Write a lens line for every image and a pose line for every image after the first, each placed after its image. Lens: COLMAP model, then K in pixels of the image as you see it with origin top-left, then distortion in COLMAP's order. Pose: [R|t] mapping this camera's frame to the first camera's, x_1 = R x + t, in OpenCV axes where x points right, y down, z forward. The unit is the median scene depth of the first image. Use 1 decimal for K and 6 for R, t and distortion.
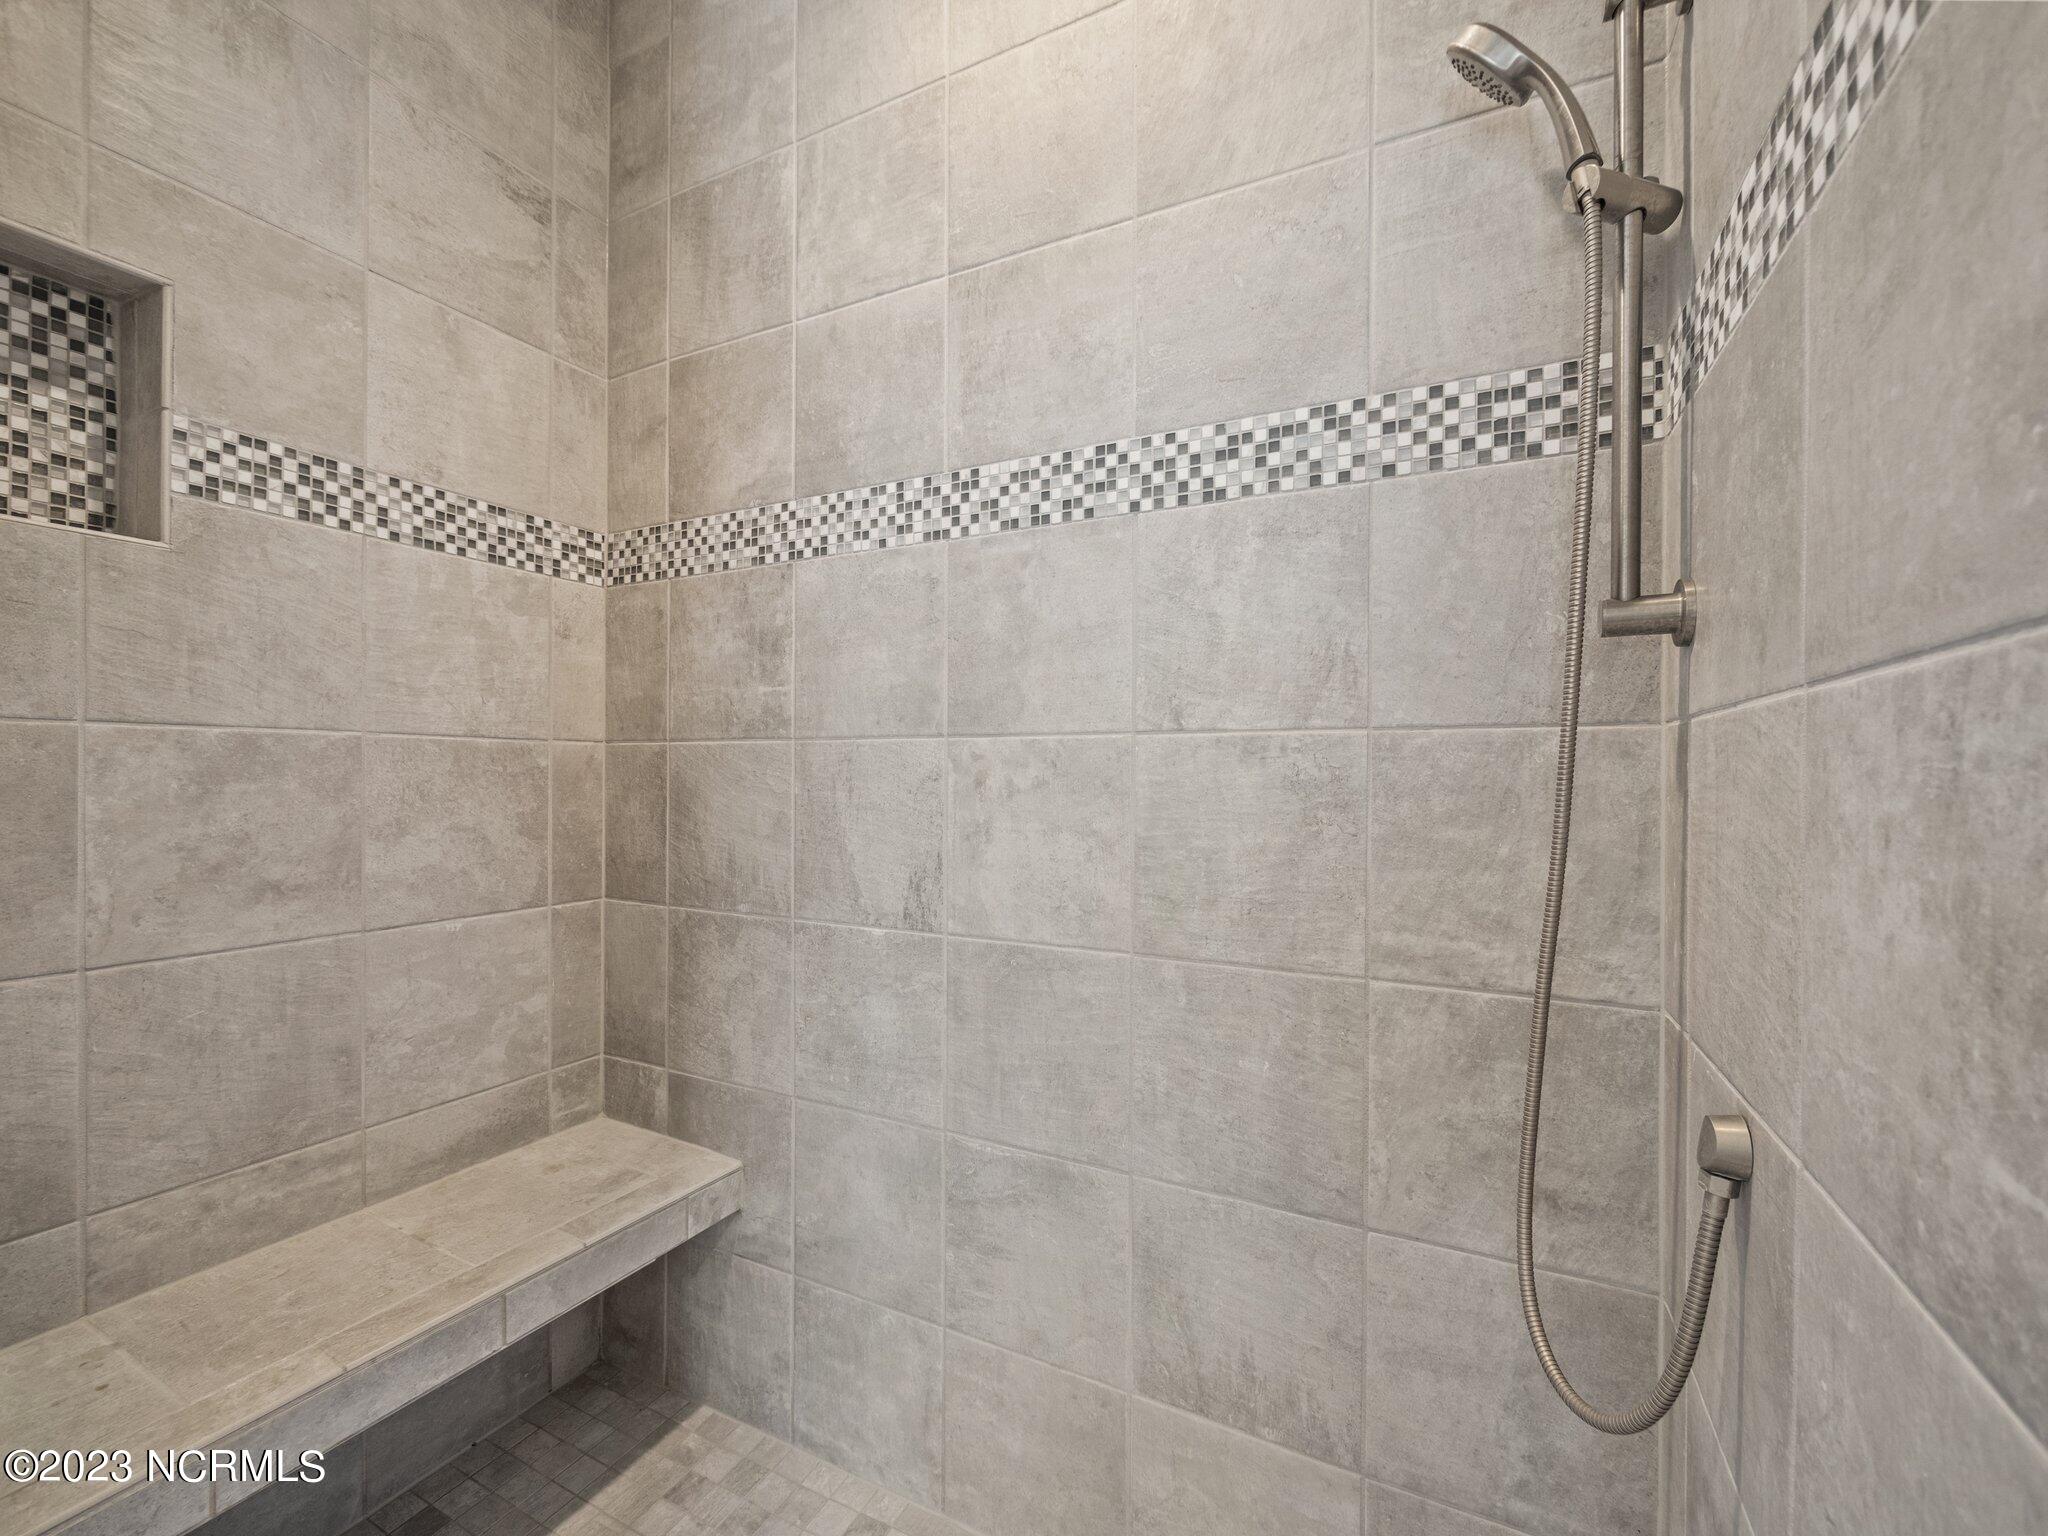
lens RADIAL K [[865.6, 0, 1027.9], [0, 865.6, 775.0], [0, 0, 1]] dist [-0.000313, 0.000222]
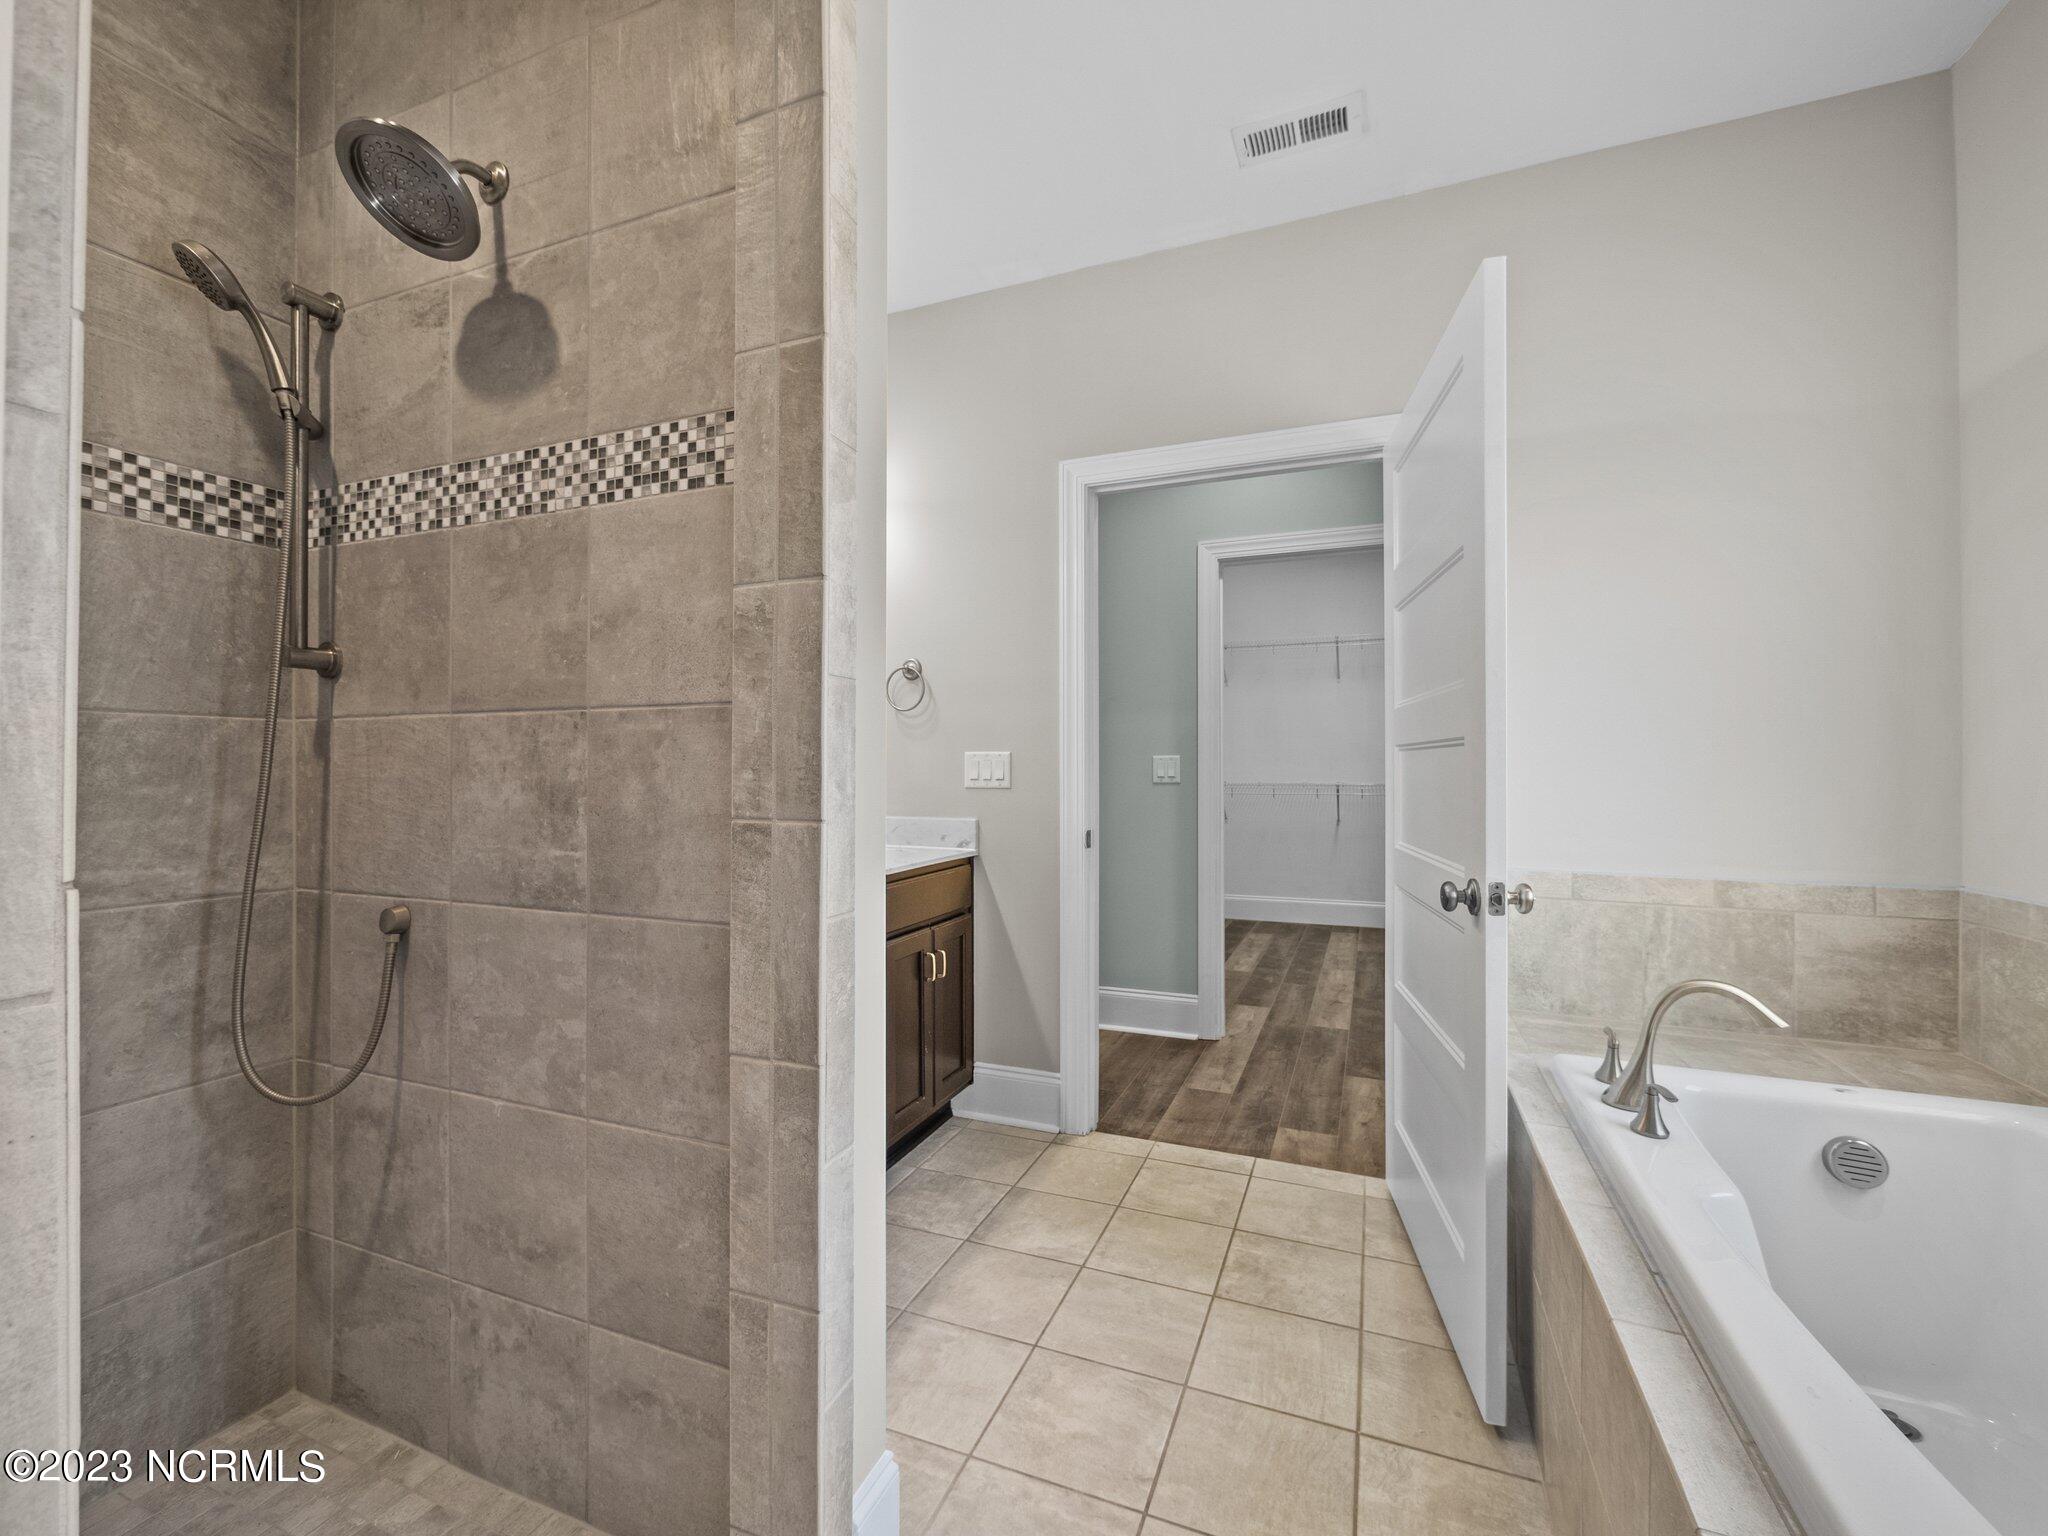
lens RADIAL K [[865.6, 0, 1027.9], [0, 865.6, 775.0], [0, 0, 1]] dist [-0.000313, 0.000222]
pose [[-0.086459, -0.012400, 0.996178, -0.997274], [-0.001245, 0.999923, 0.012339, 0.025415], [-0.996255, -0.000173, -0.086467, -0.262931]]
